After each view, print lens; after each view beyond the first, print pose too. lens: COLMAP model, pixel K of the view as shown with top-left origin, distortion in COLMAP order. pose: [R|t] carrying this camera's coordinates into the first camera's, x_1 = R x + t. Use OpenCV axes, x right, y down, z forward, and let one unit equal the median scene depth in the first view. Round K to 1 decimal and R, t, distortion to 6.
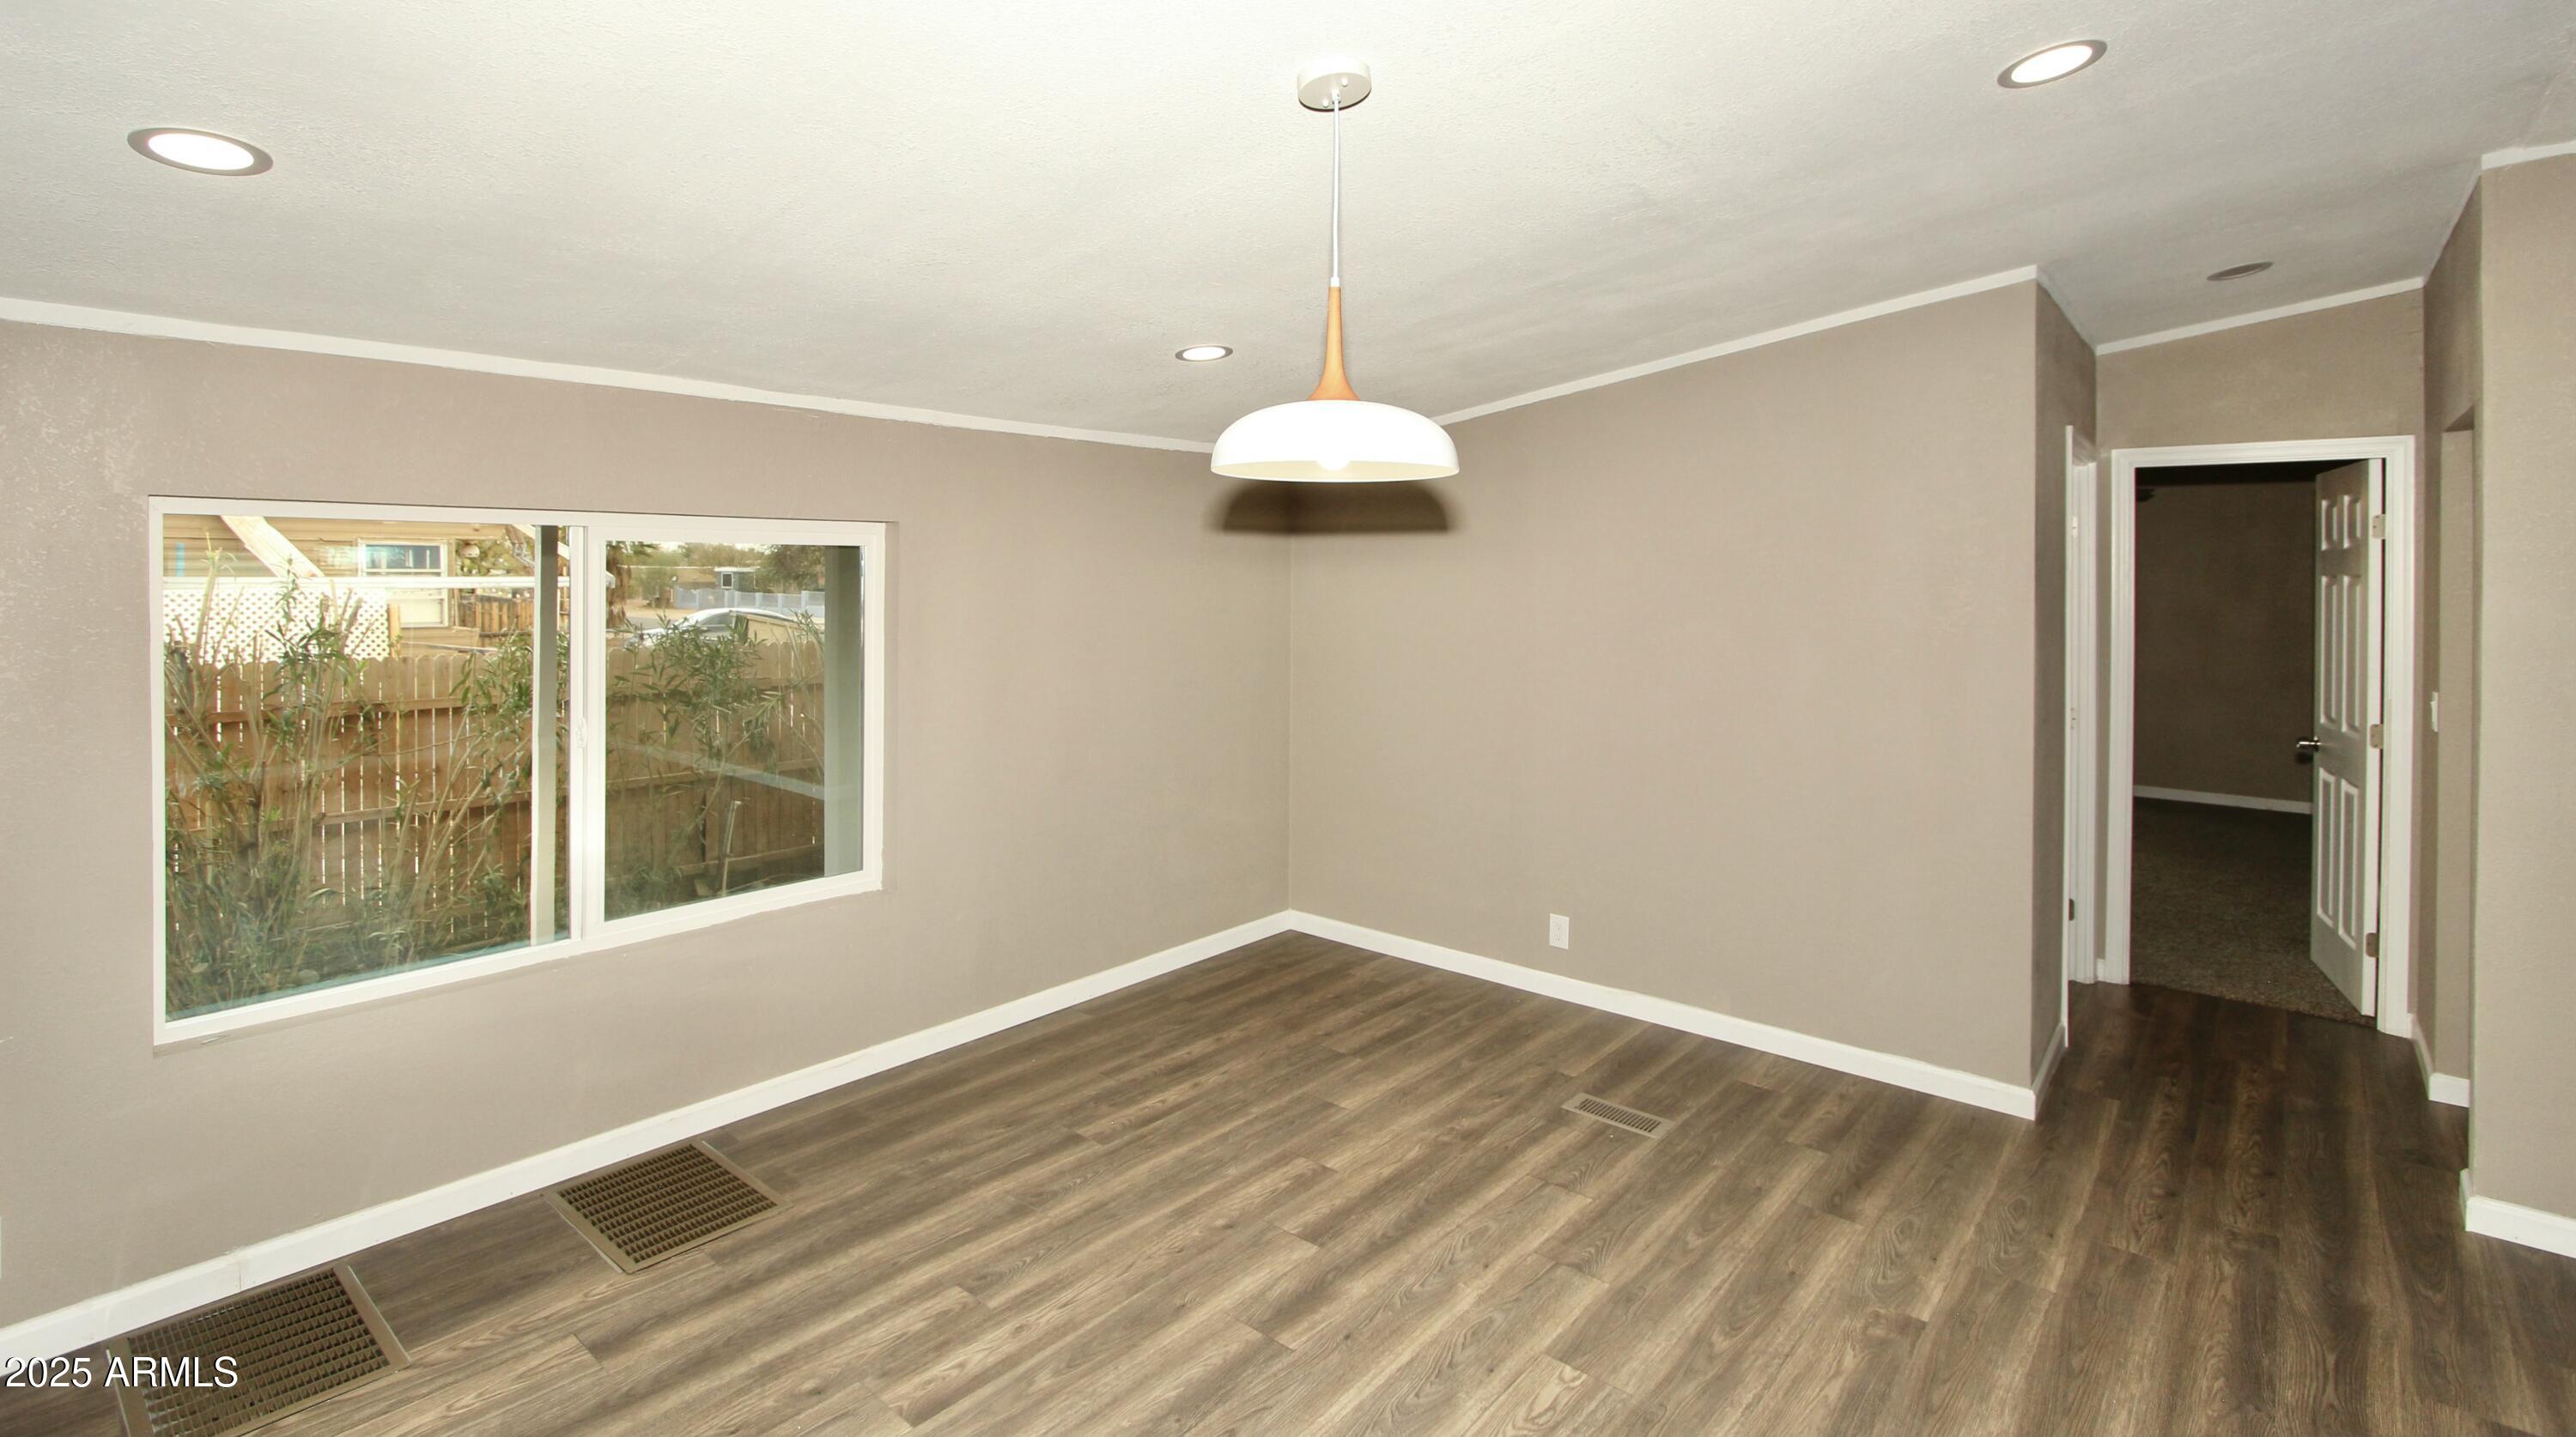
lens RADIAL K [[1164.5, 0, 1286.0], [0, 1164.5, 717.9], [0, 0, 1]] dist [-0.009449, 0.000391]
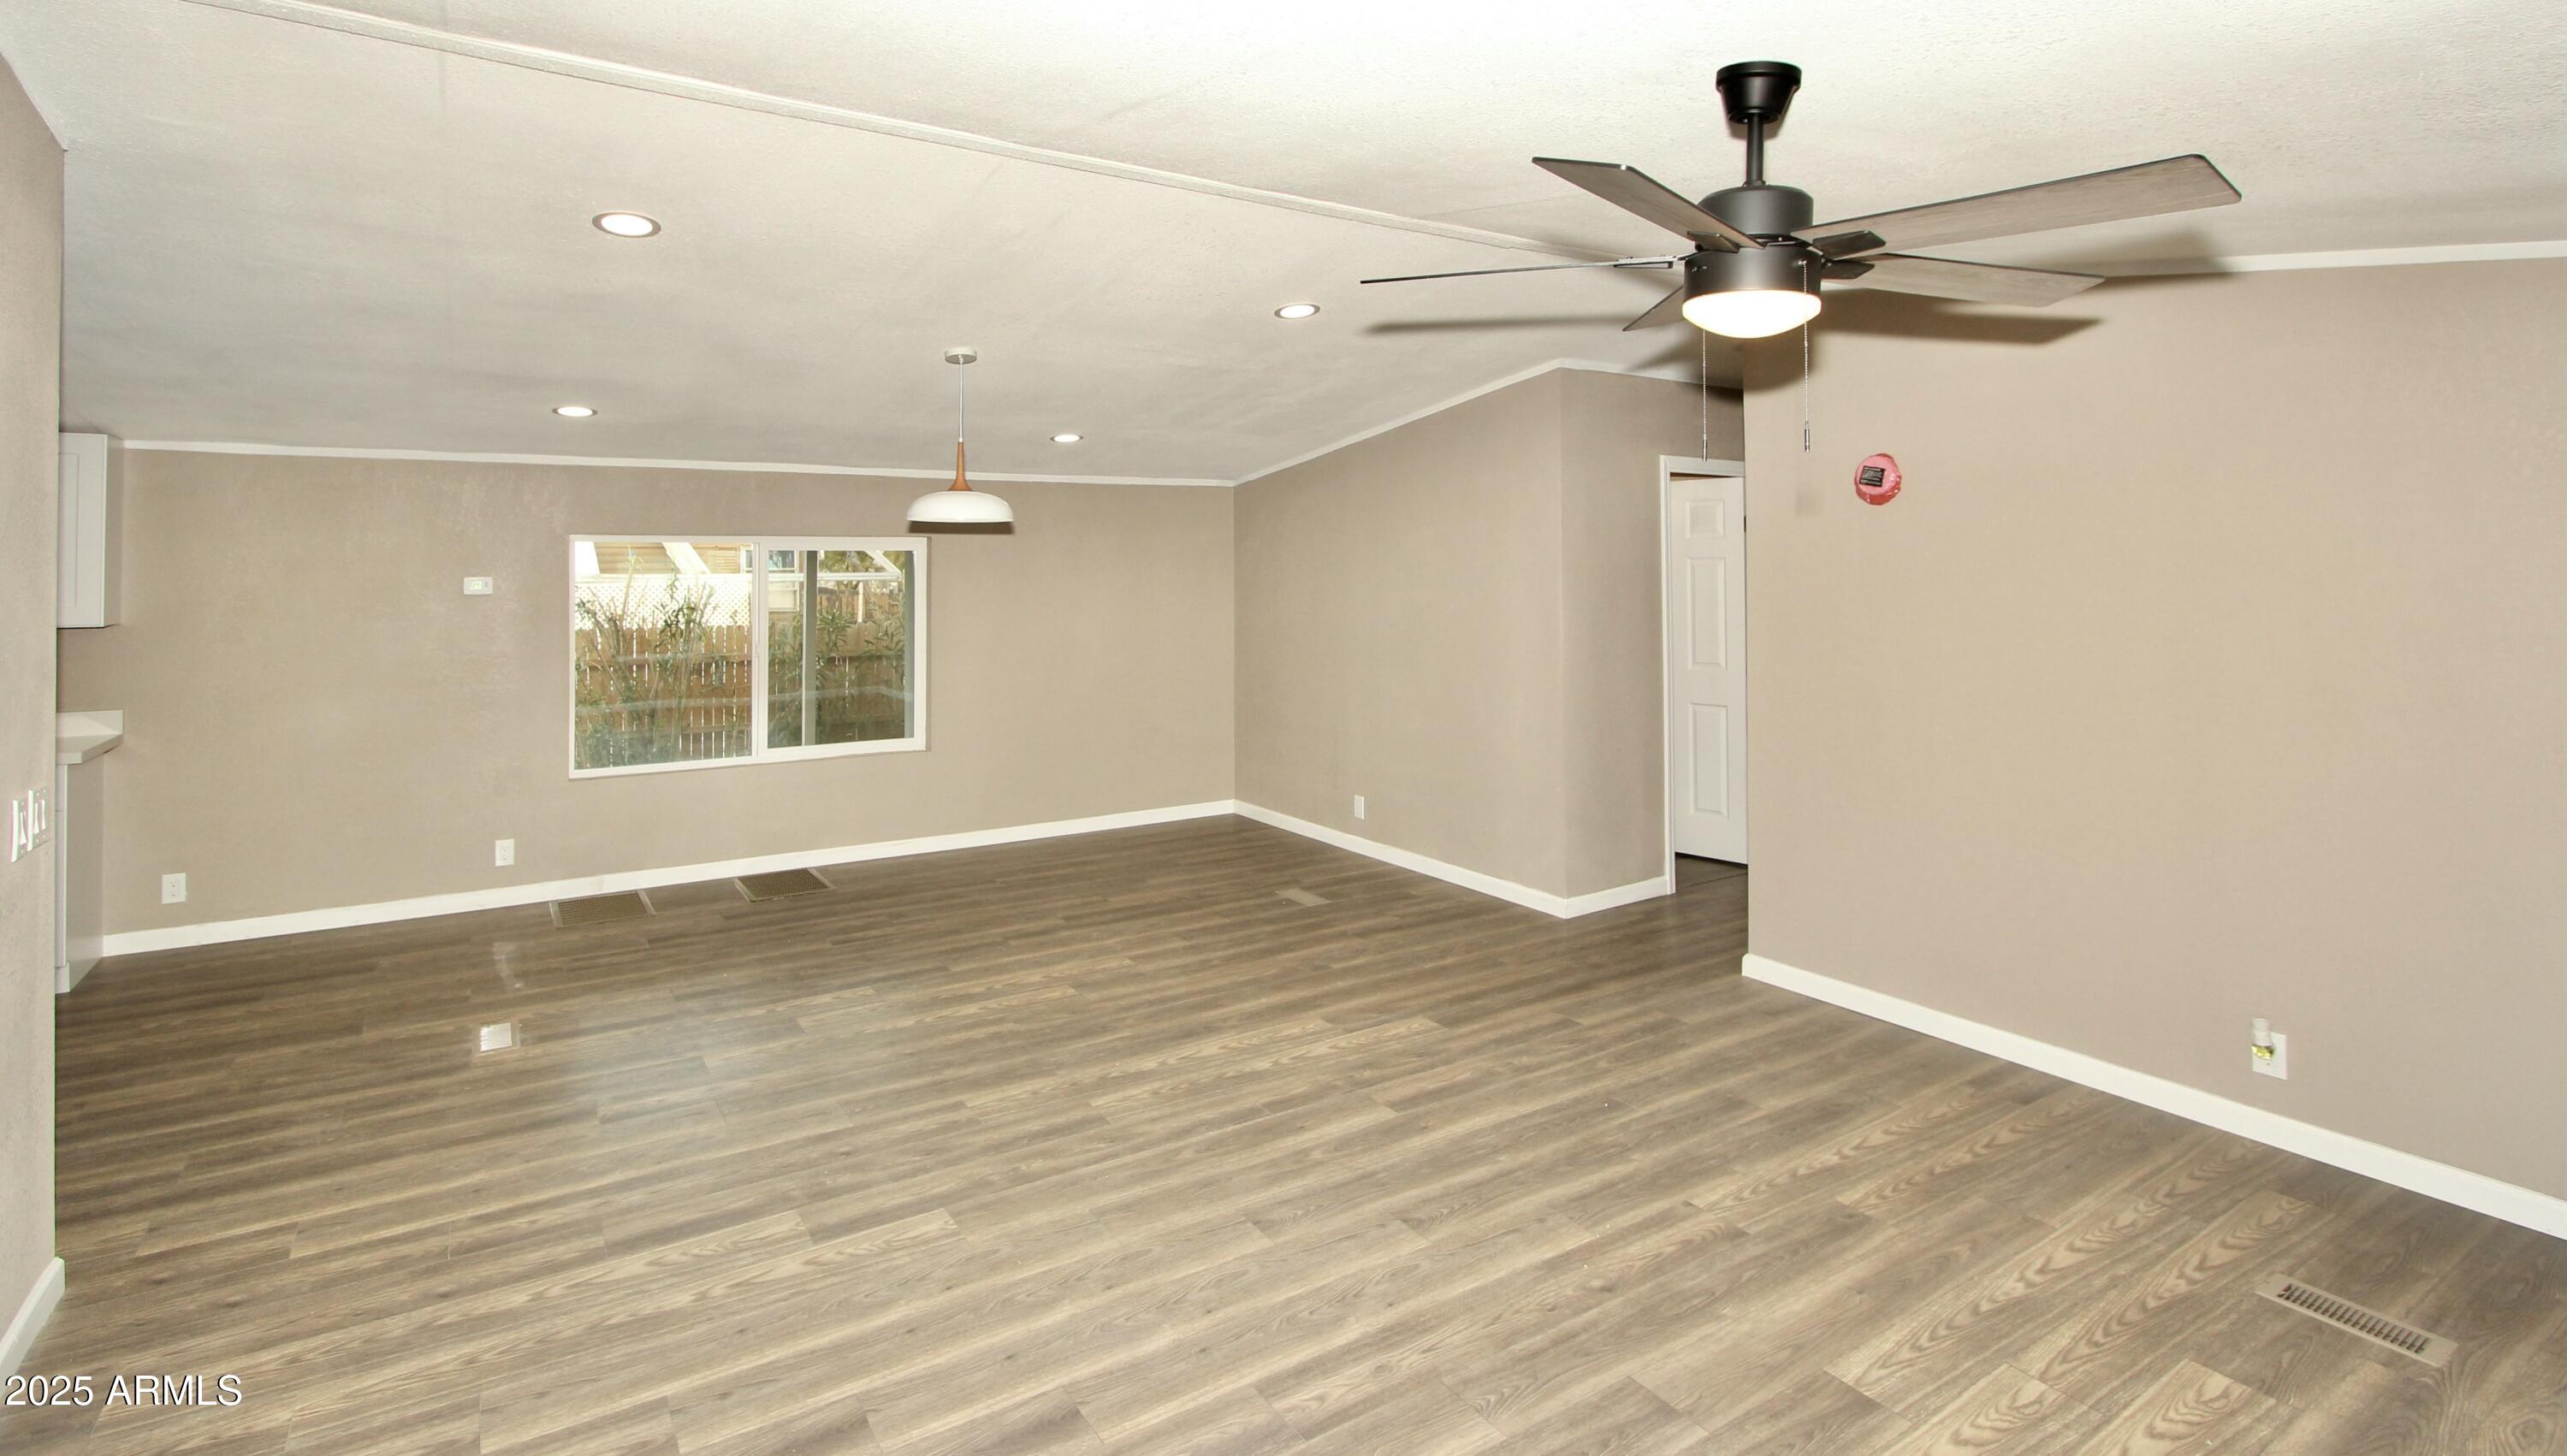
lens RADIAL K [[1265.0, 0, 1294.4], [0, 1265.0, 729.8], [0, 0, 1]] dist [0.022767, 0.000613]
pose [[0.953738, 0.022413, -0.299801, 0.494377], [-0.020133, 0.999740, 0.010692, 0.058532], [0.299963, -0.004161, 0.953942, -0.421892]]
